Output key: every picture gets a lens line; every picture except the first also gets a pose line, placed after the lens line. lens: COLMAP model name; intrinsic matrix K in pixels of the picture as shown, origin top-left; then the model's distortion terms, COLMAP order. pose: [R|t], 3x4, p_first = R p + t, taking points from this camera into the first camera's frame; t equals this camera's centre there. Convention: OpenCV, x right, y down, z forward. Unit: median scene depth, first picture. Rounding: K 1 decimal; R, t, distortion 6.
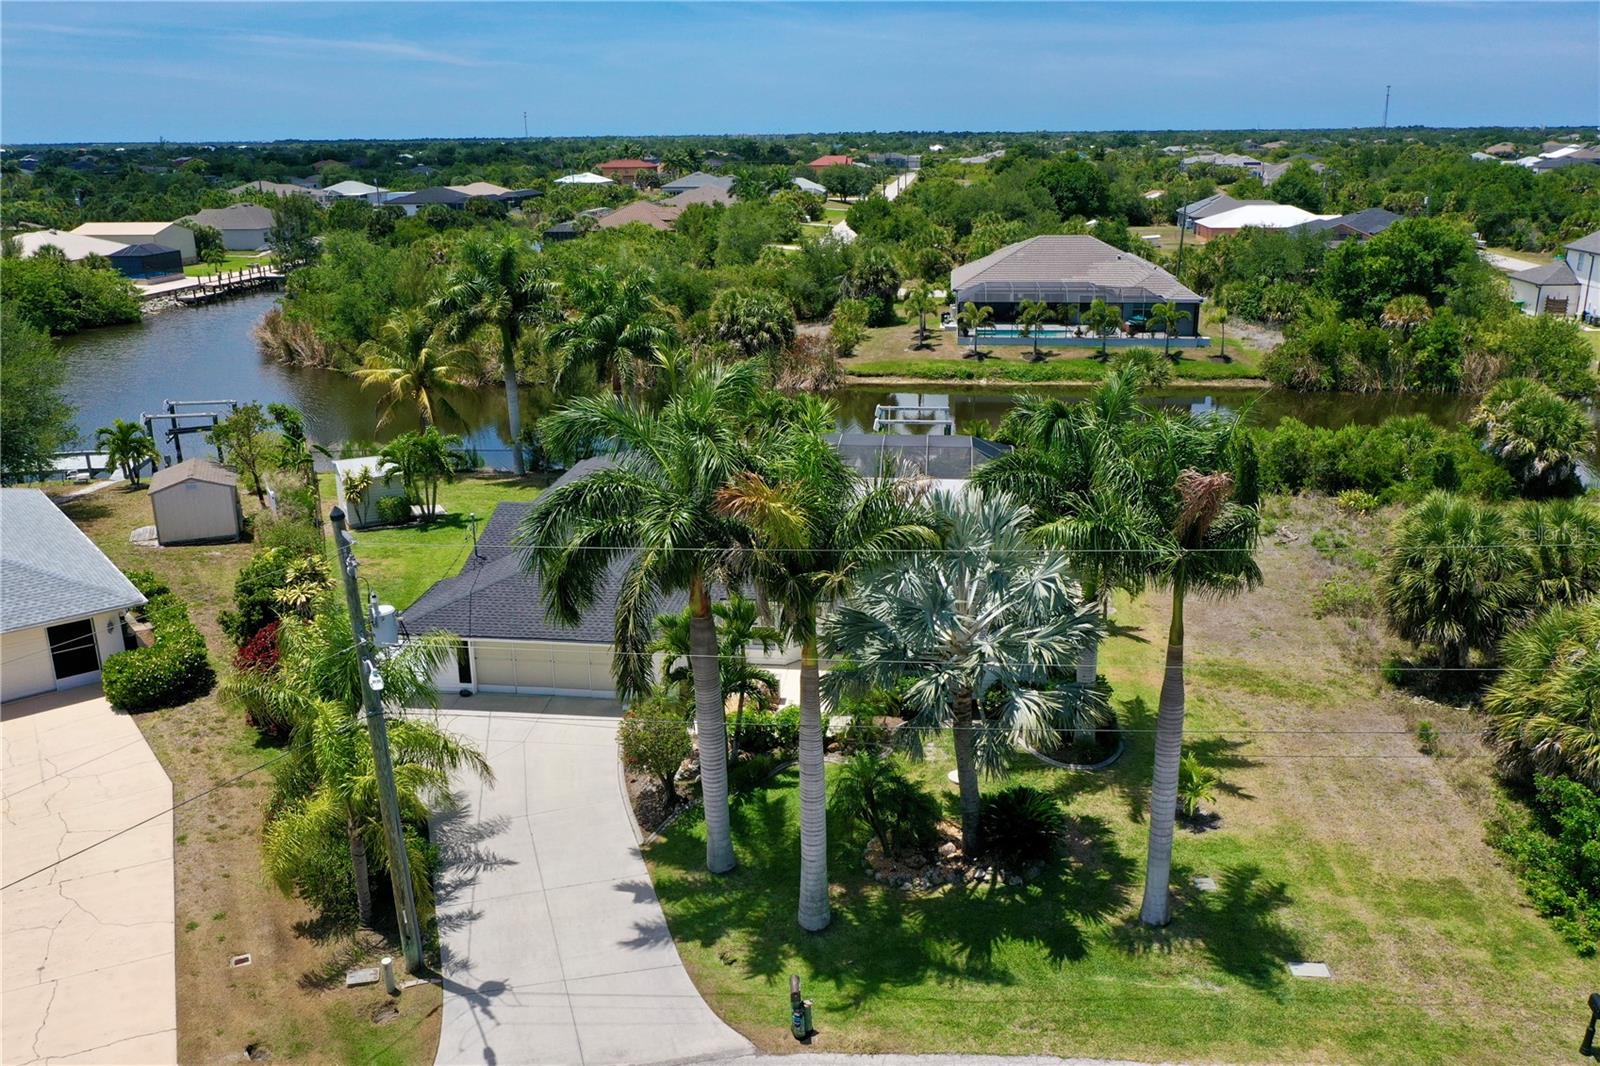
lens RADIAL K [[1264.2, 0, 800.7], [0, 1264.2, 529.9], [0, 0, 1]] dist [0.007594, -0.012230]
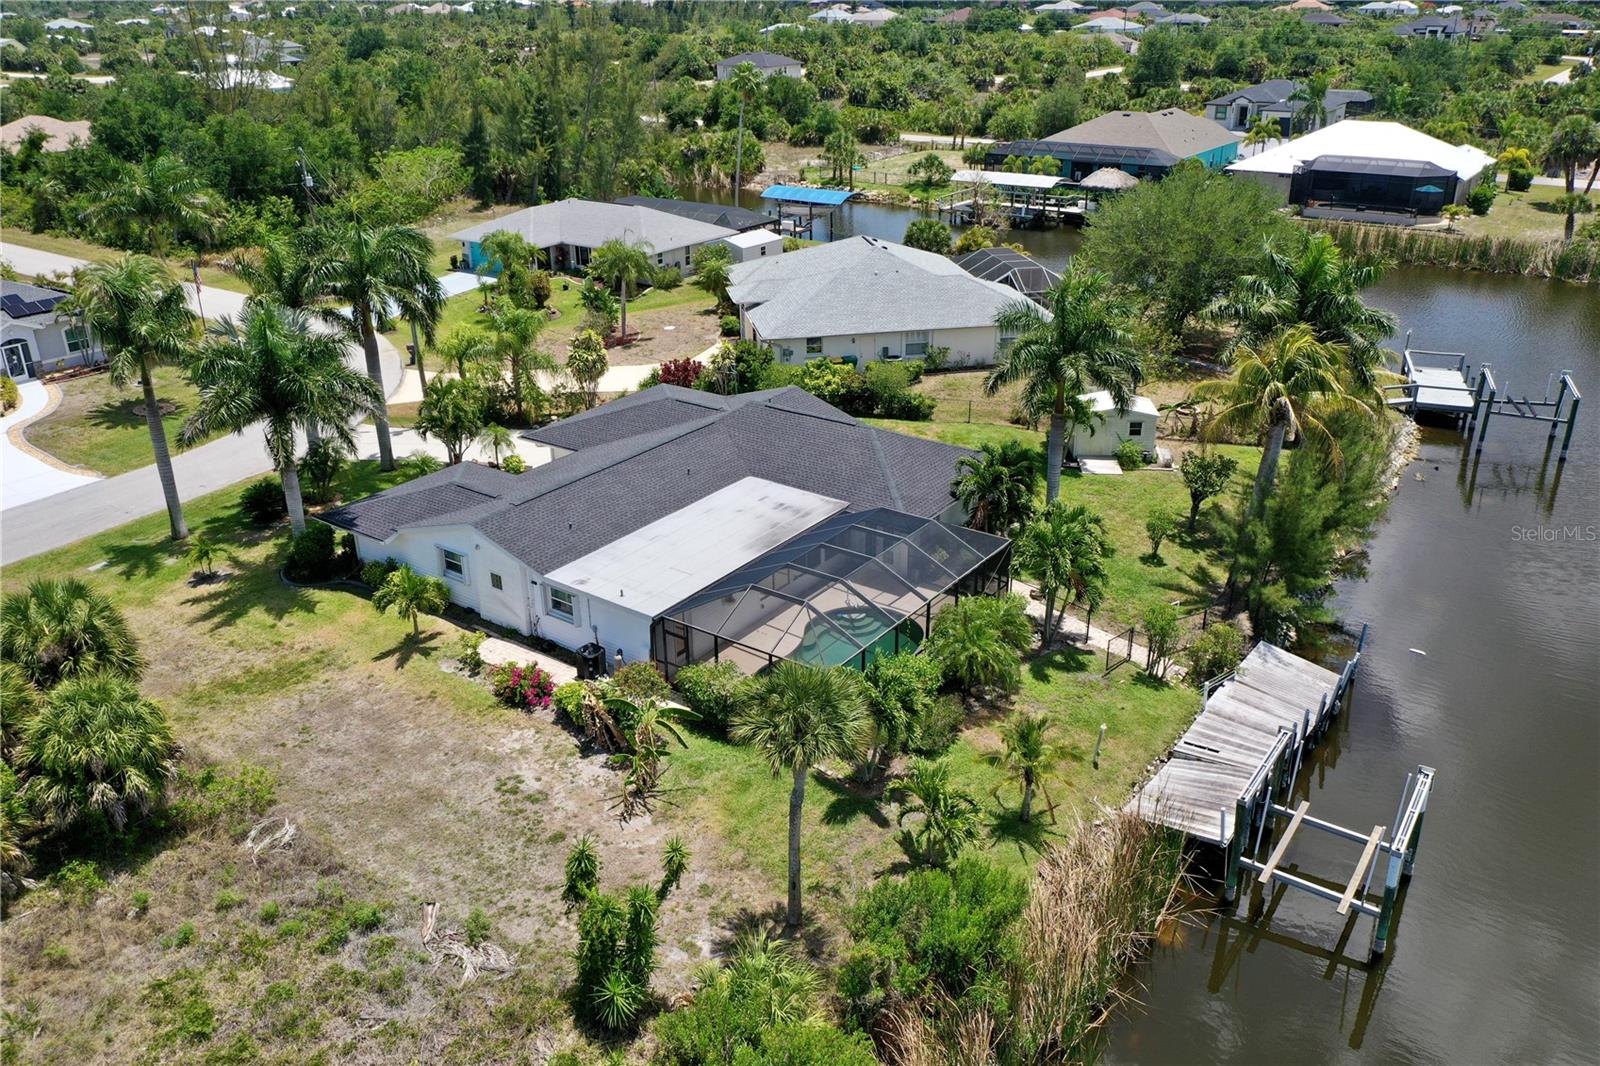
lens RADIAL K [[1264.2, 0, 804.1], [0, 1264.2, 533.1], [0, 0, 1]] dist [0.007594, -0.012230]
pose [[-0.490345, 0.367700, -0.790164, 1.141588], [-0.243663, 0.812647, 0.529370, -0.804270], [0.836774, 0.452108, -0.308882, 2.049690]]
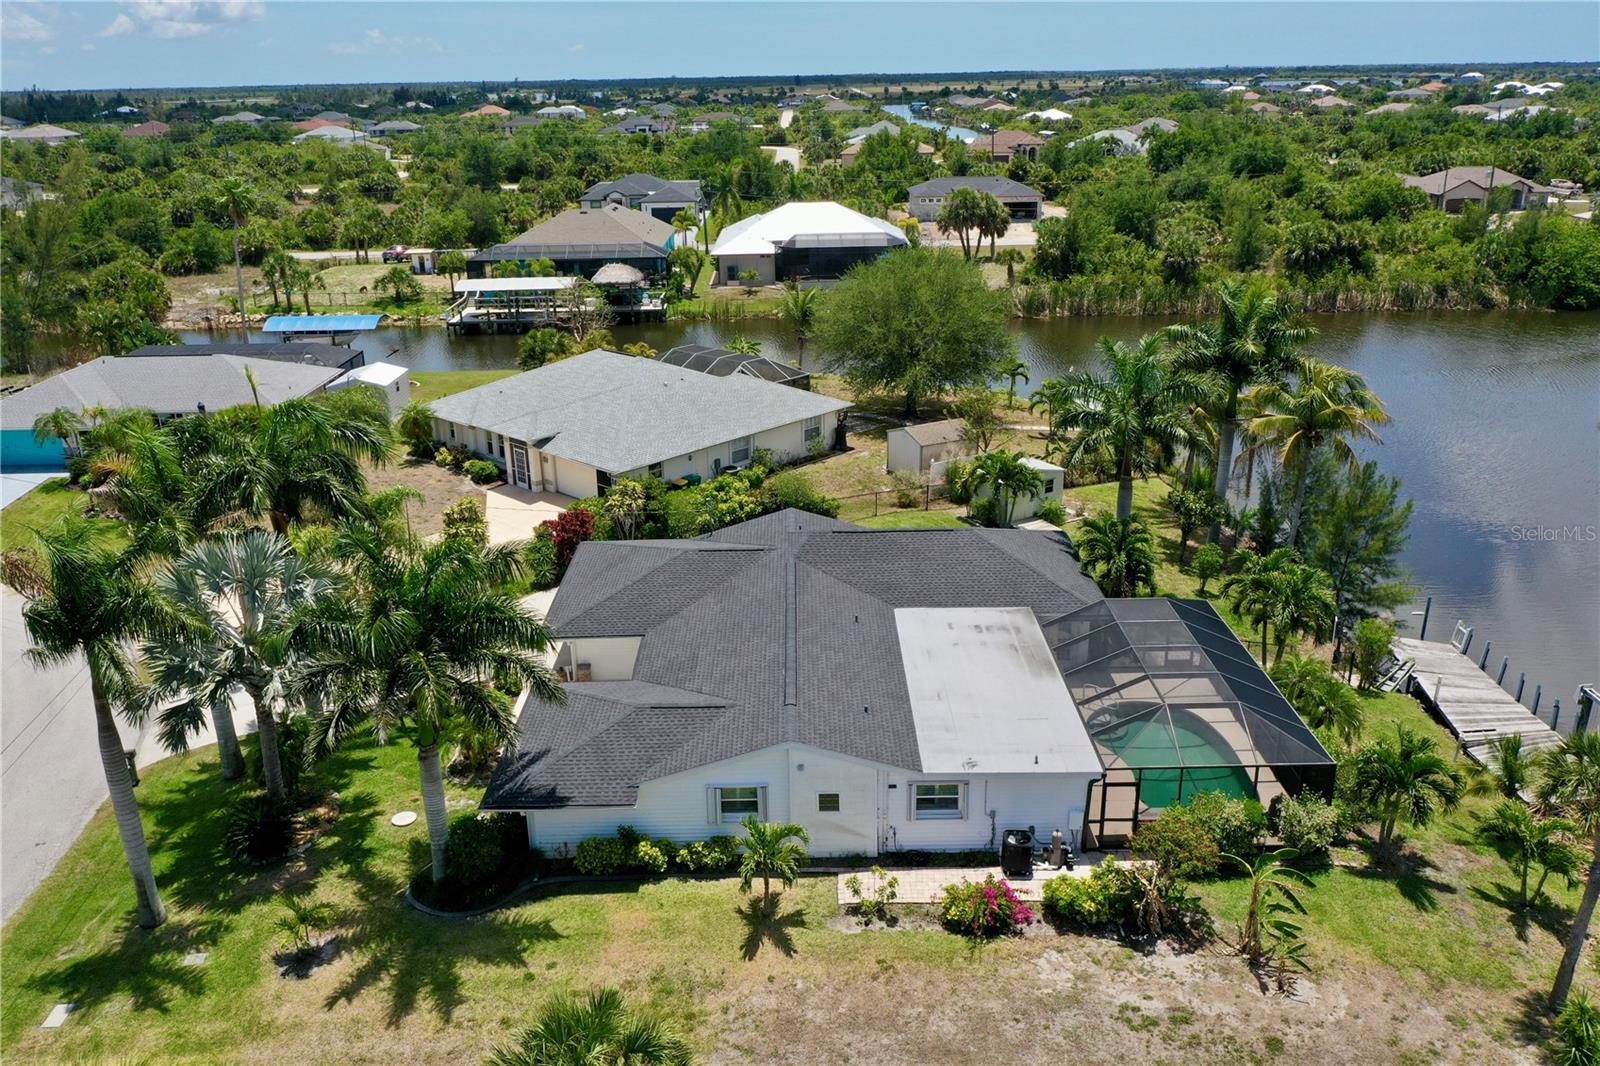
lens RADIAL K [[1264.2, 0, 803.2], [0, 1264.2, 526.5], [0, 0, 1]] dist [0.007594, -0.012230]
pose [[0.120111, 0.344604, -0.931032, 1.162864], [-0.282563, 0.910900, 0.300699, -0.492969], [0.951699, 0.226958, 0.206782, 1.086764]]
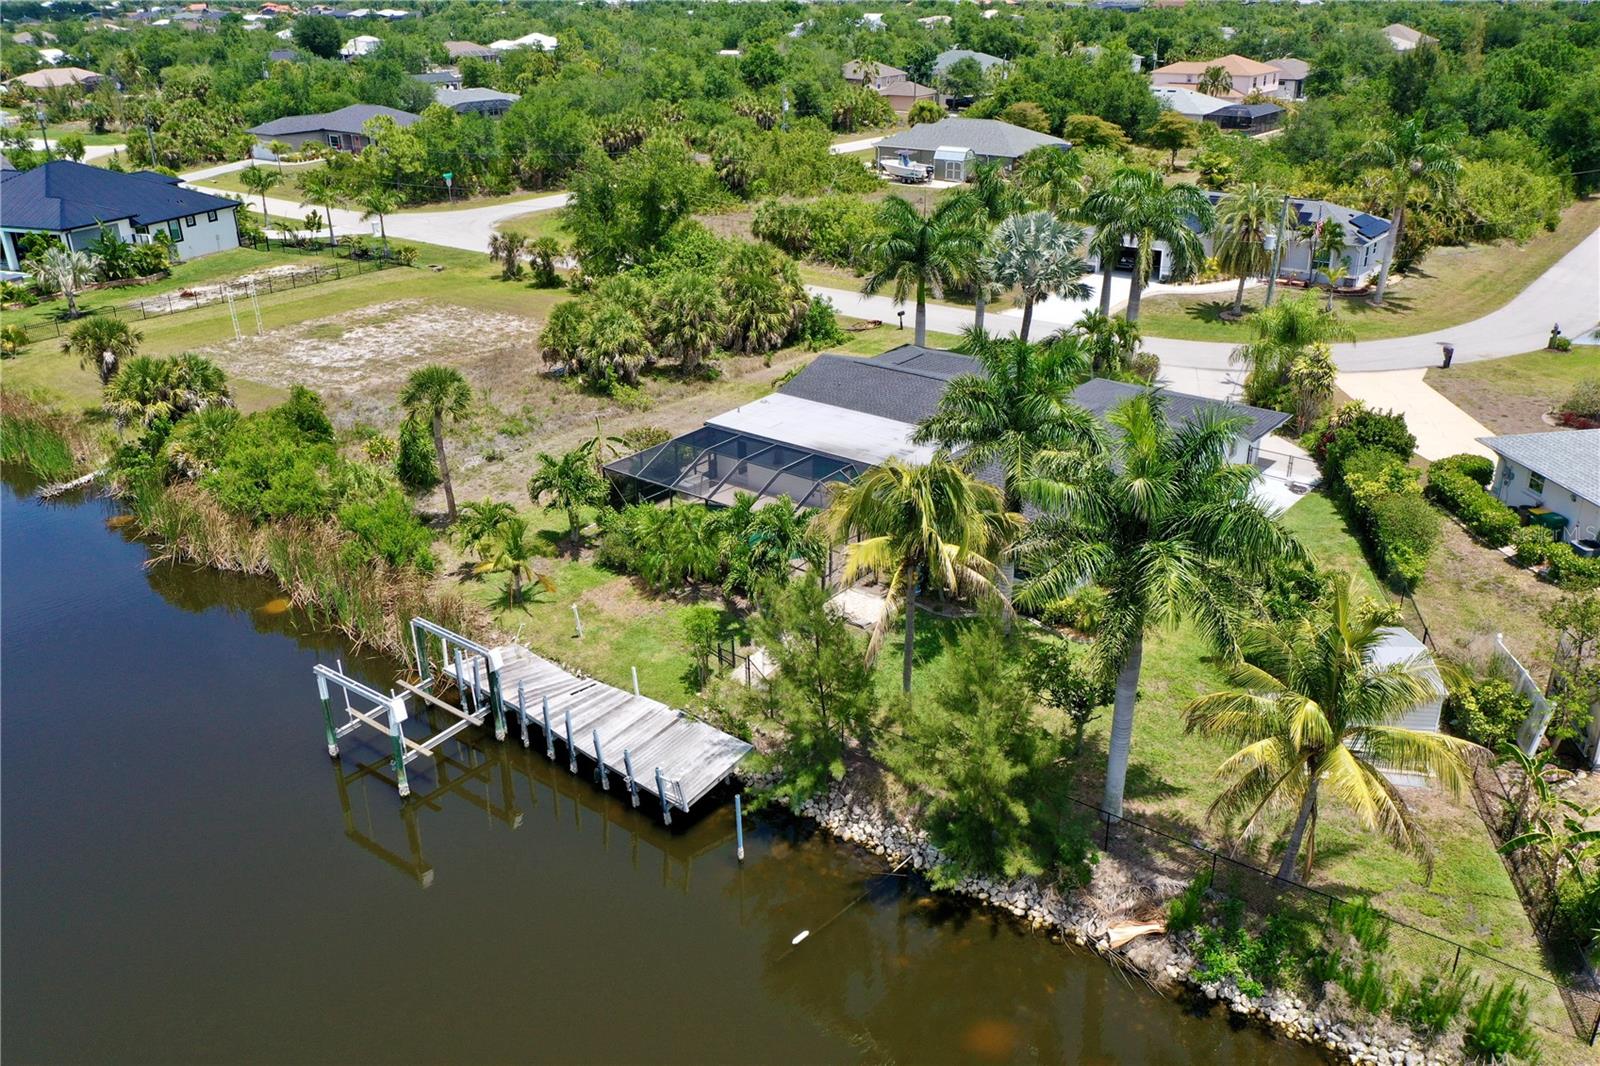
lens RADIAL K [[1264.2, 0, 804.9], [0, 1264.2, 530.8], [0, 0, 1]] dist [0.007594, -0.012230]
pose [[-0.842301, -0.196848, 0.501776, -0.731753], [0.184497, 0.769401, 0.611541, -0.978343], [-0.506448, 0.607678, -0.611750, 2.669634]]
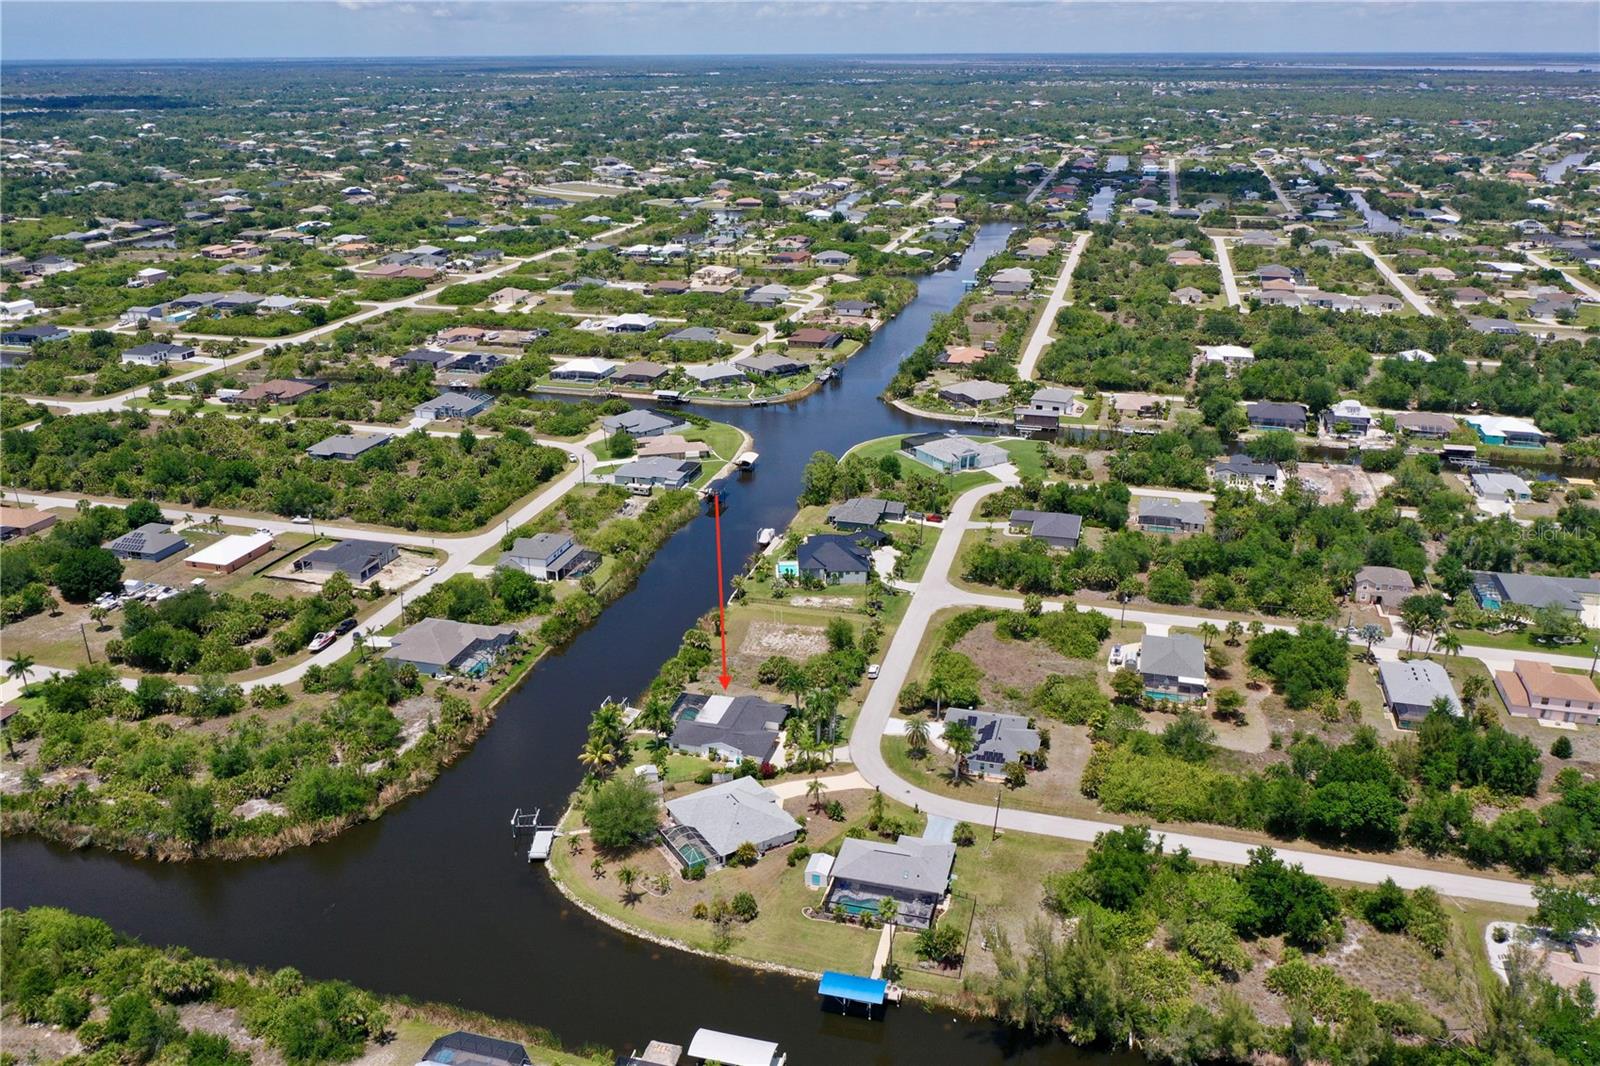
lens RADIAL K [[1264.2, 0, 800.1], [0, 1264.2, 535.6], [0, 0, 1]] dist [0.007594, -0.012230]
pose [[0.155572, -0.345411, 0.925467, -6.625148], [0.297511, 0.909756, 0.289535, -3.098817], [-0.941958, 0.230293, 0.244296, -1.097186]]
